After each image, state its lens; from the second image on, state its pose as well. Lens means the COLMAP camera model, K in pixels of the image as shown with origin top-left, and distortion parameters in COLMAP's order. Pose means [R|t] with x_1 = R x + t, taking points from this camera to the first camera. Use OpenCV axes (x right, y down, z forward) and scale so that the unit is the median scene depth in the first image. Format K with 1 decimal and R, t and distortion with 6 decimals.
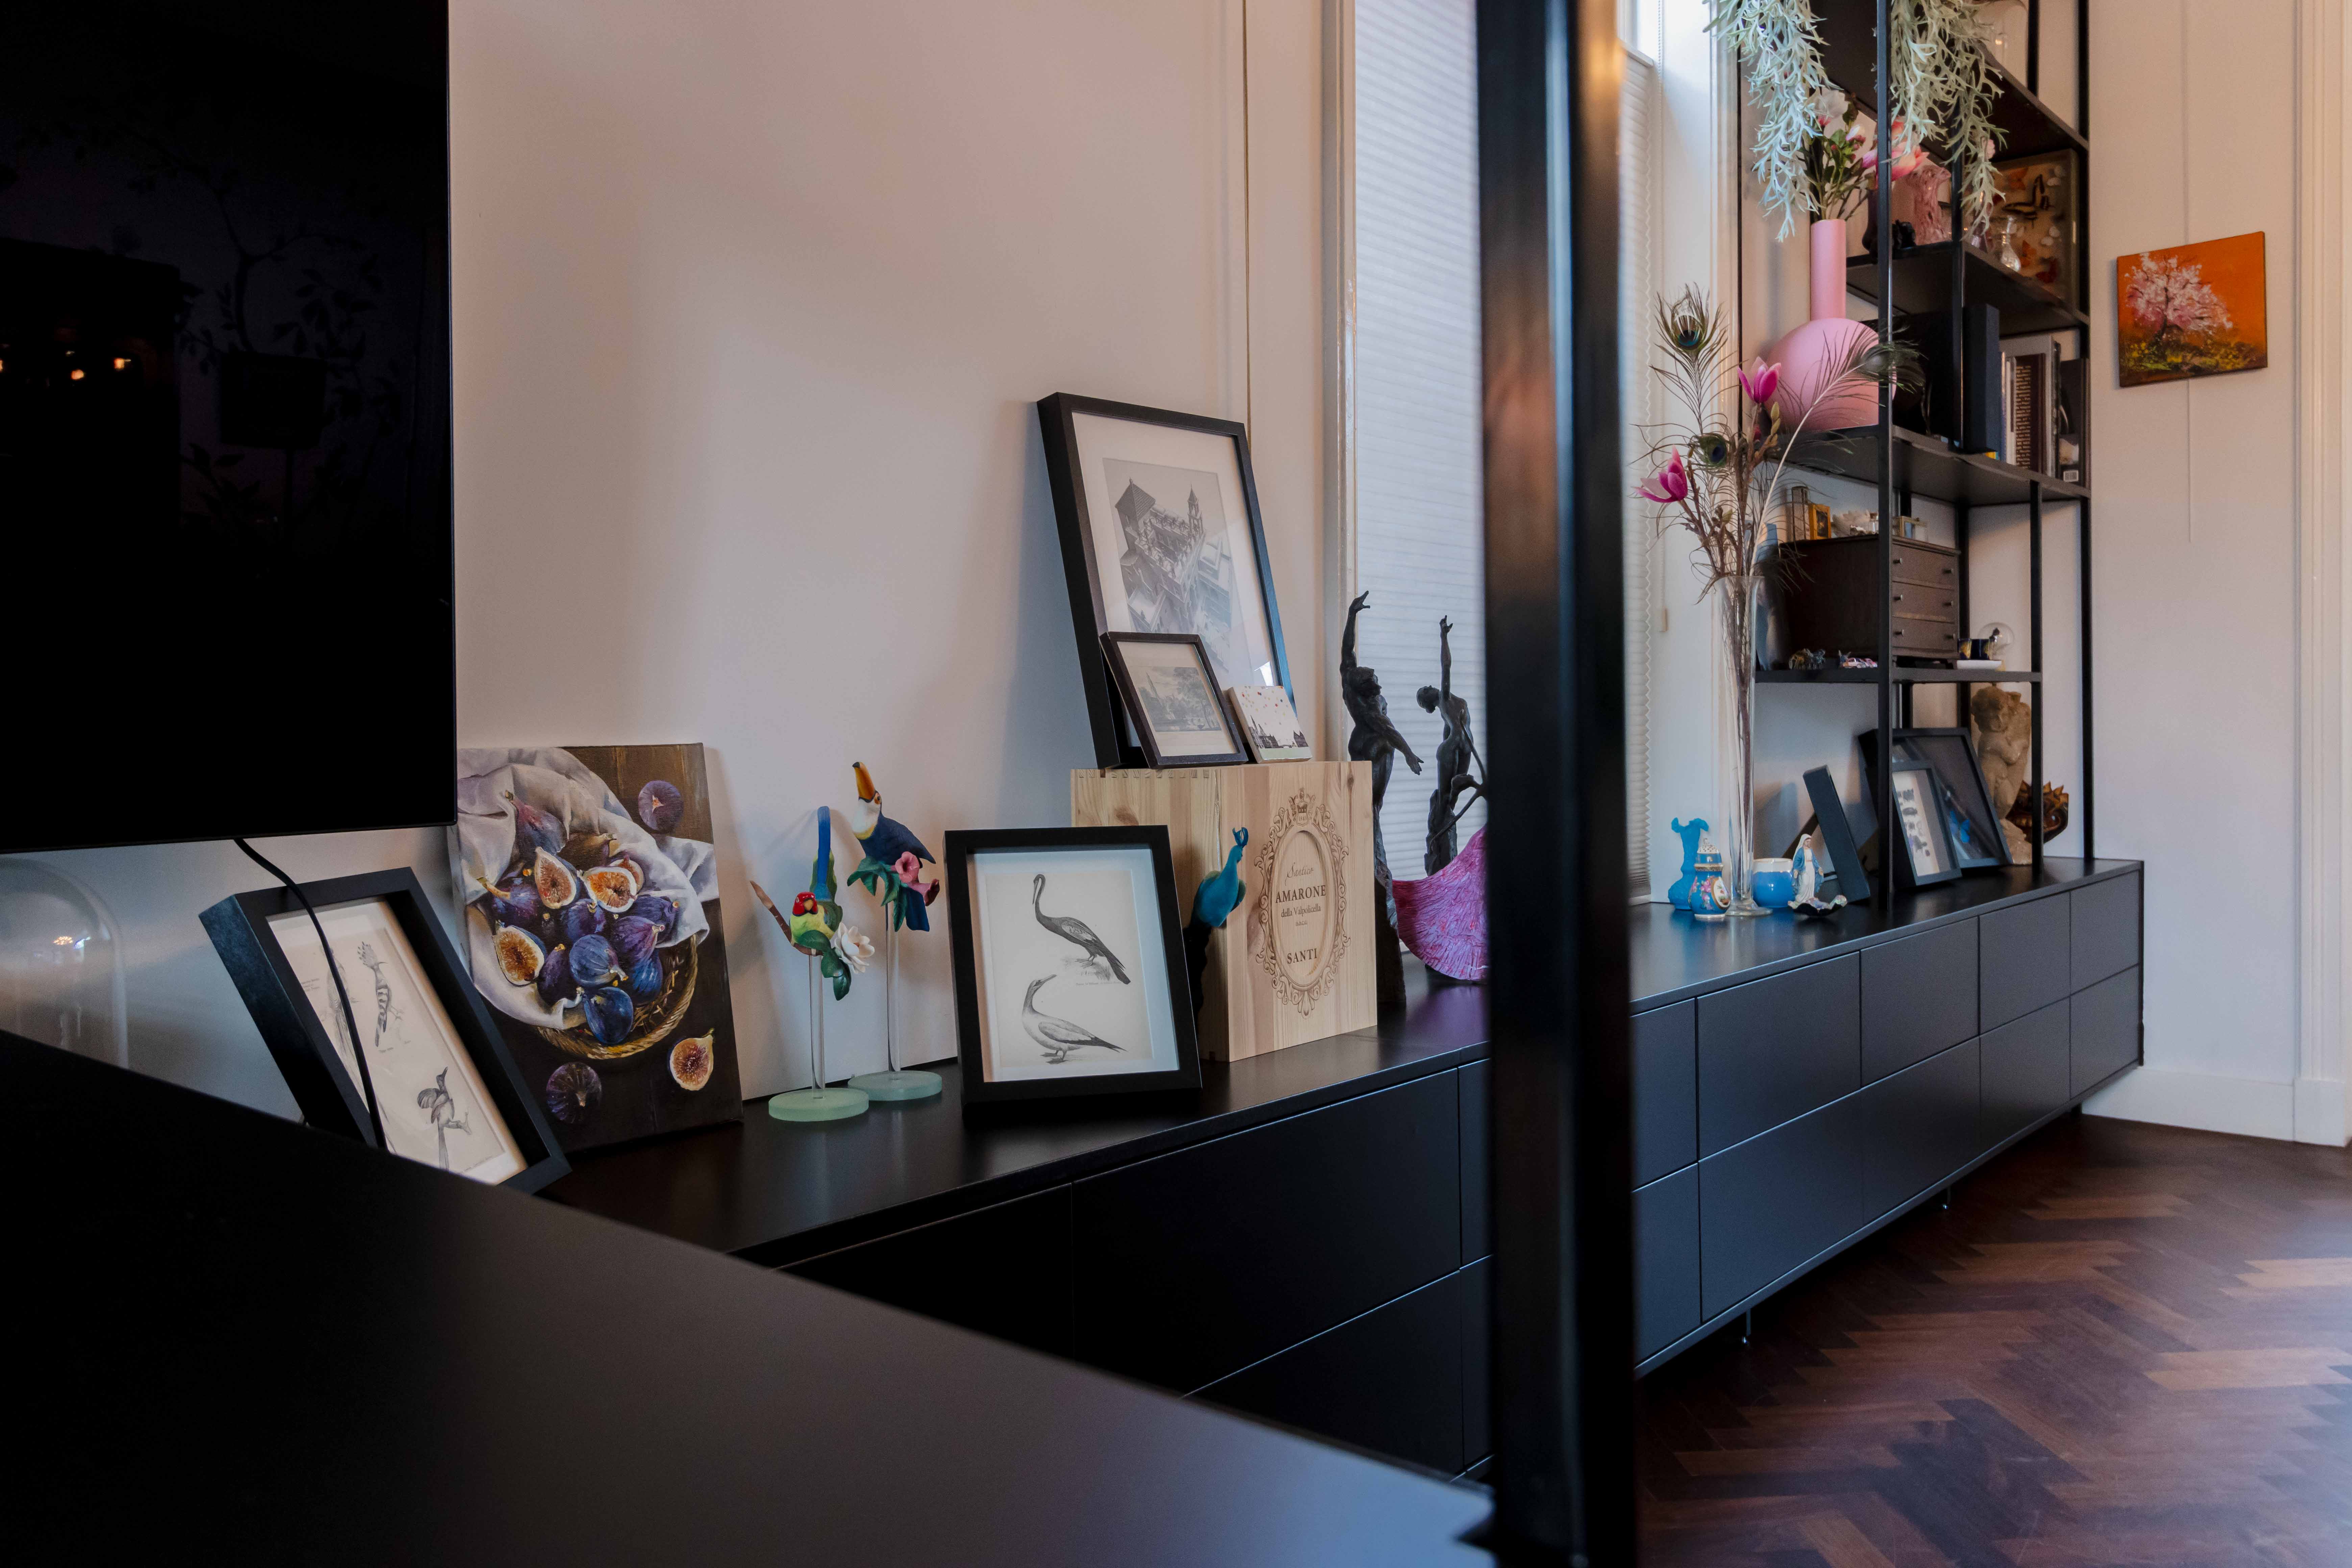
lens RADIAL K [[1912.0, 0, 1178.9], [0, 1912.0, 778.5], [0, 0, 1]] dist [0.009684, -0.000721]
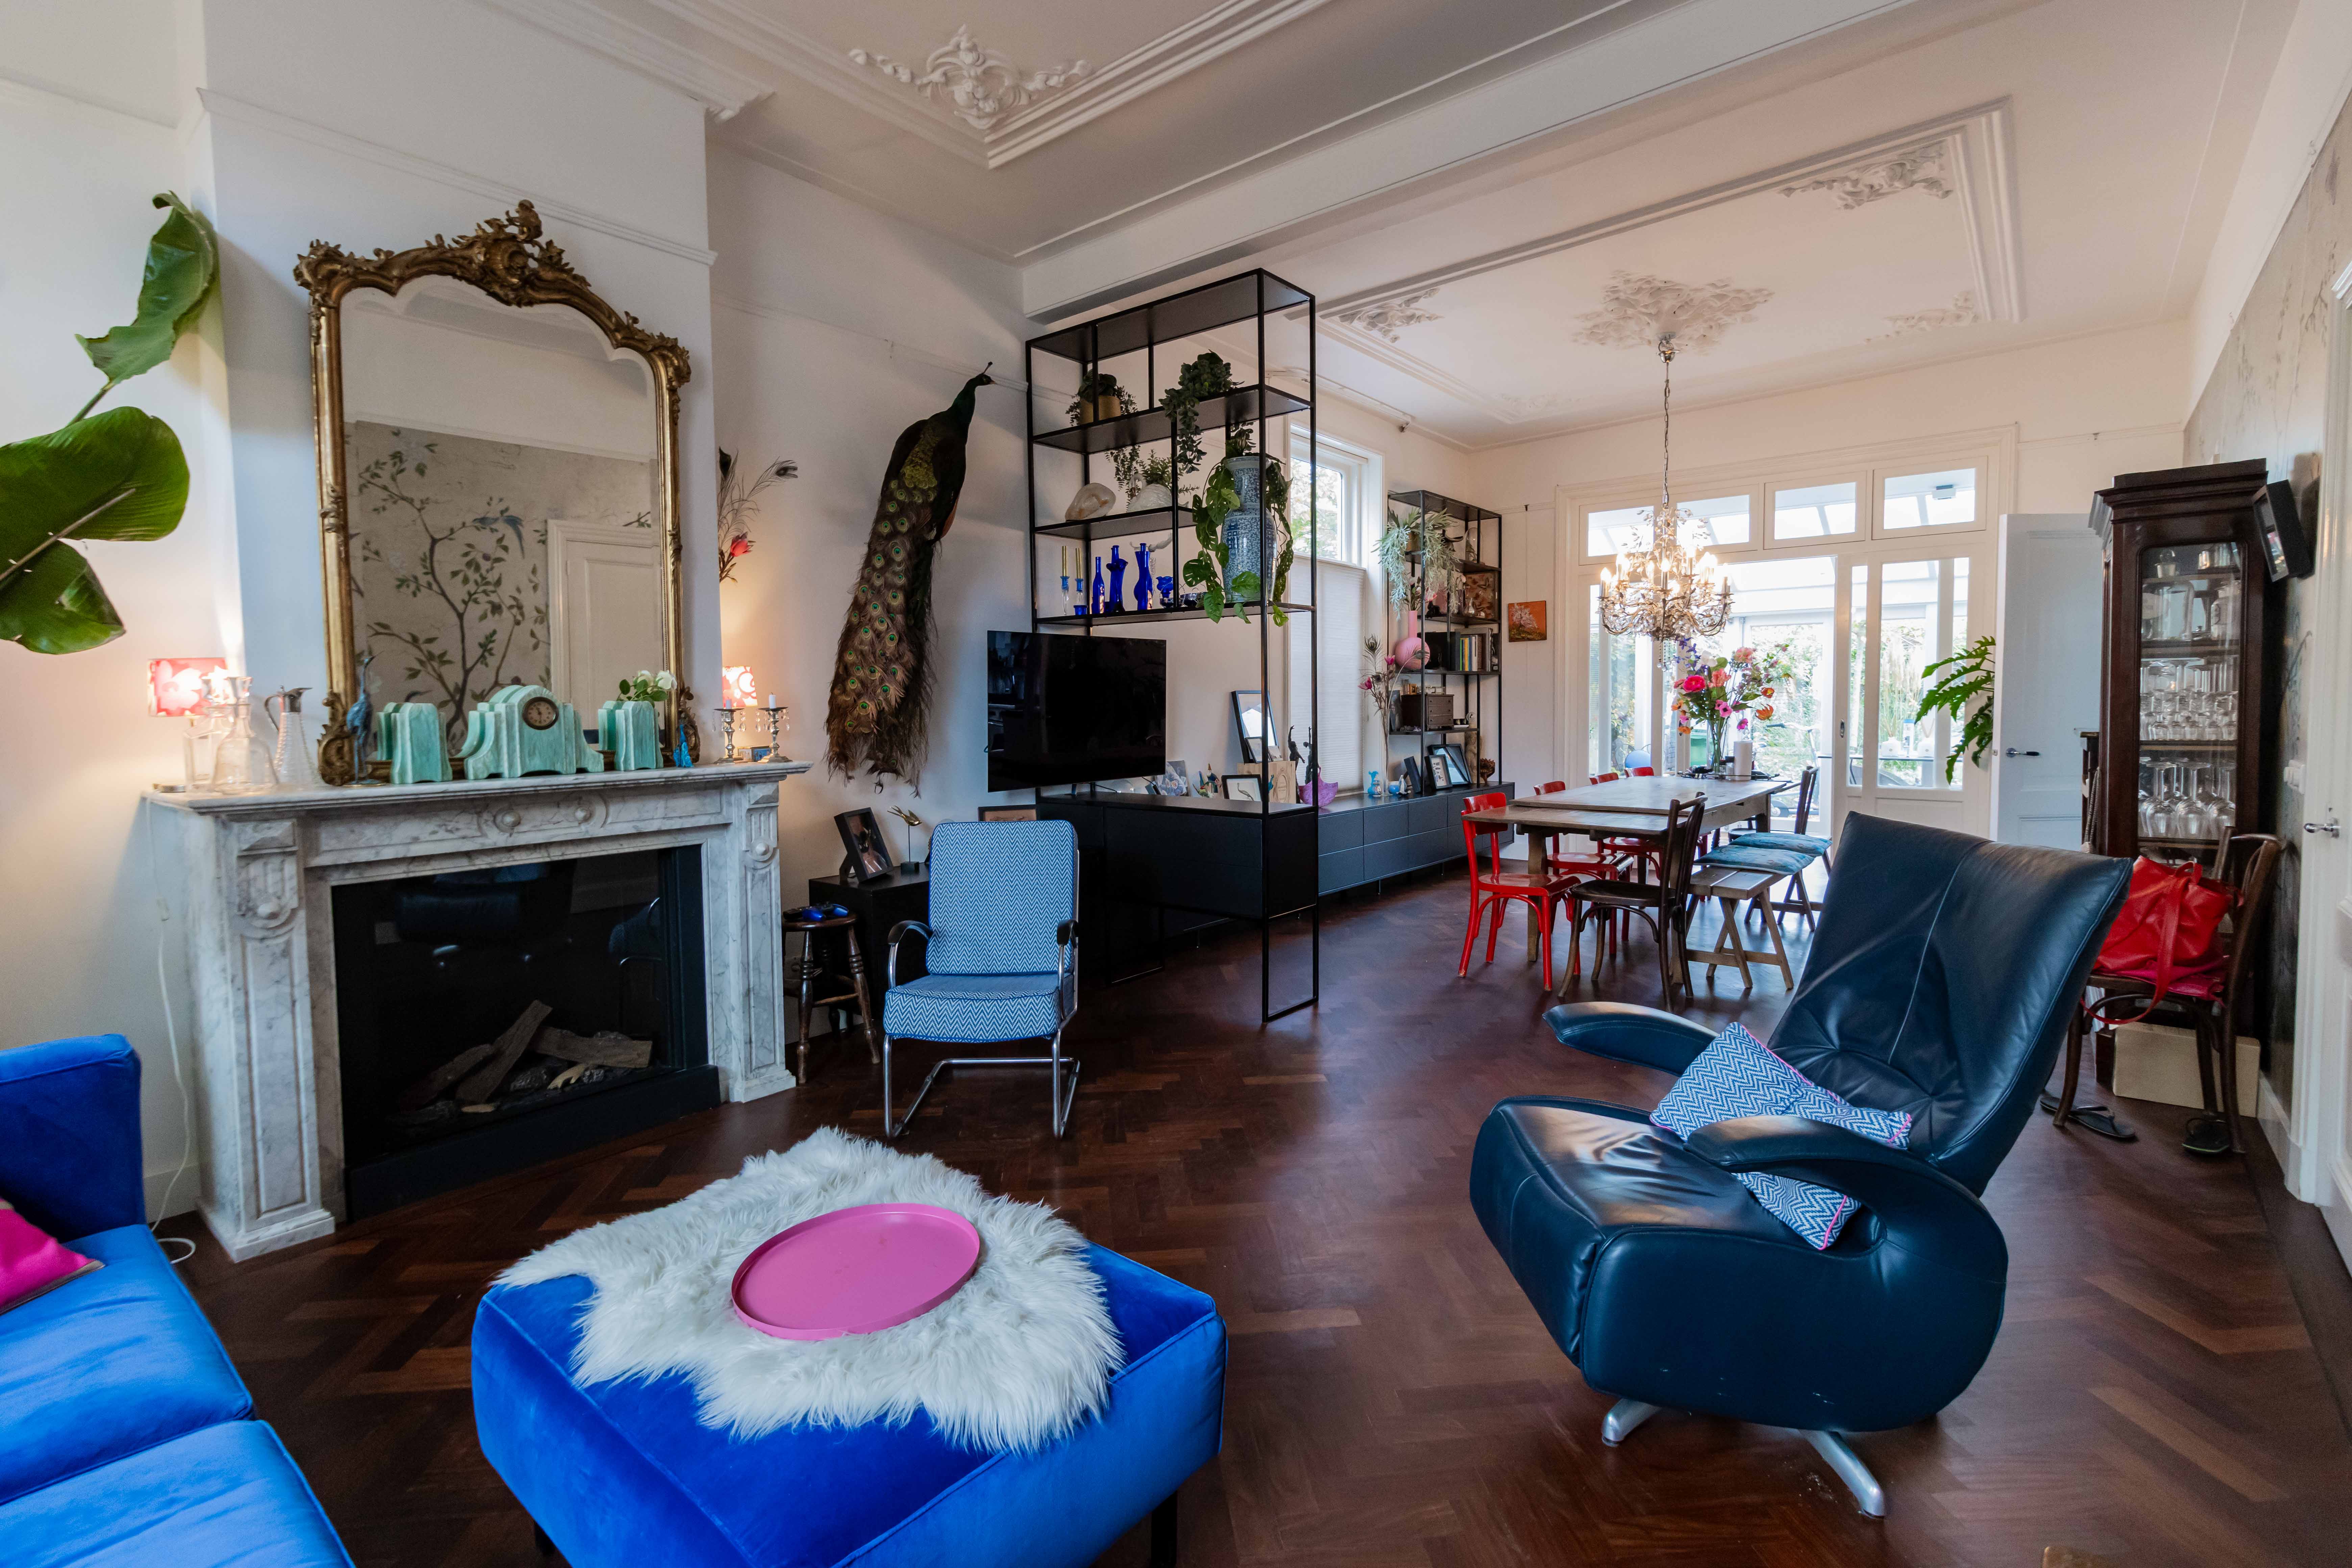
lens RADIAL K [[1074.3, 0, 1172.5], [0, 1074.3, 769.9], [0, 0, 1]] dist [0.010459, 0.000333]
pose [[0.999905, 0.001500, 0.013677, -0.165146], [-0.001896, 0.999578, 0.028986, -0.042372], [-0.013627, -0.029009, 0.999486, -1.156251]]
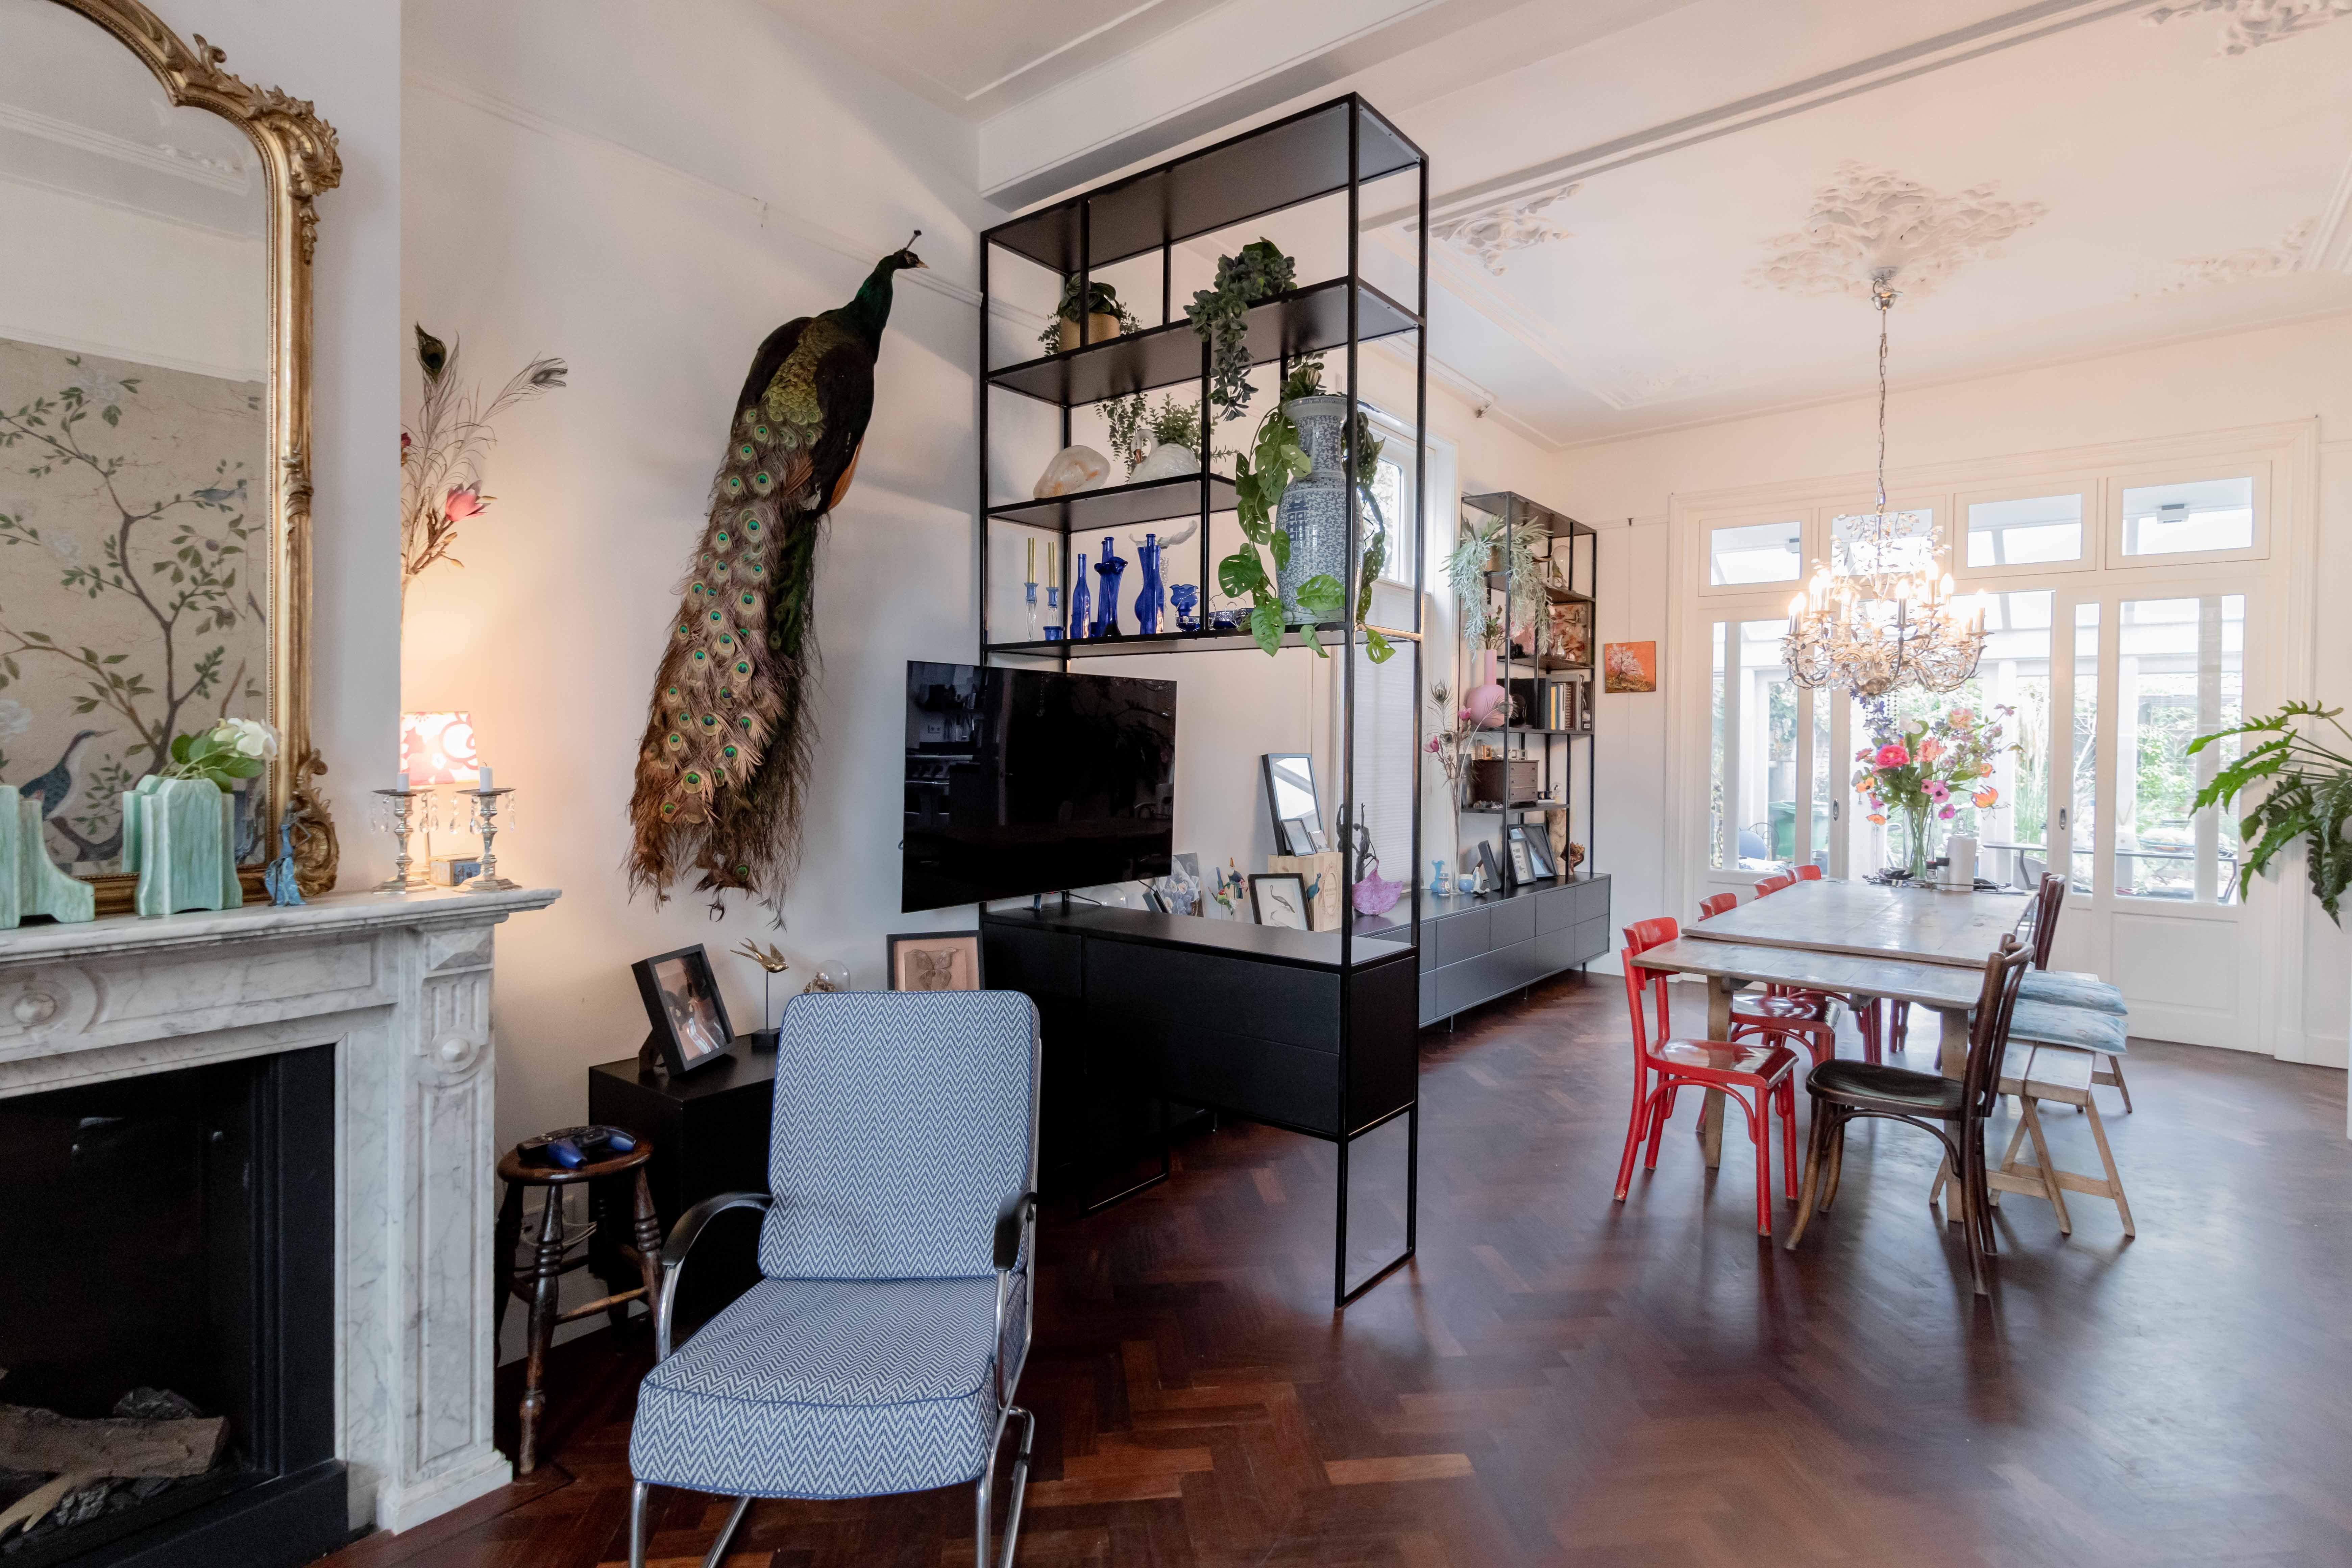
lens RADIAL K [[1185.4, 0, 1170.5], [0, 1185.4, 781.2], [0, 0, 1]] dist [0.001701, -0.001629]
pose [[0.999316, 0.022008, 0.029724, -0.192385], [-0.021797, 0.999735, -0.007400, -0.076531], [-0.029879, 0.006747, 0.999531, -0.779024]]
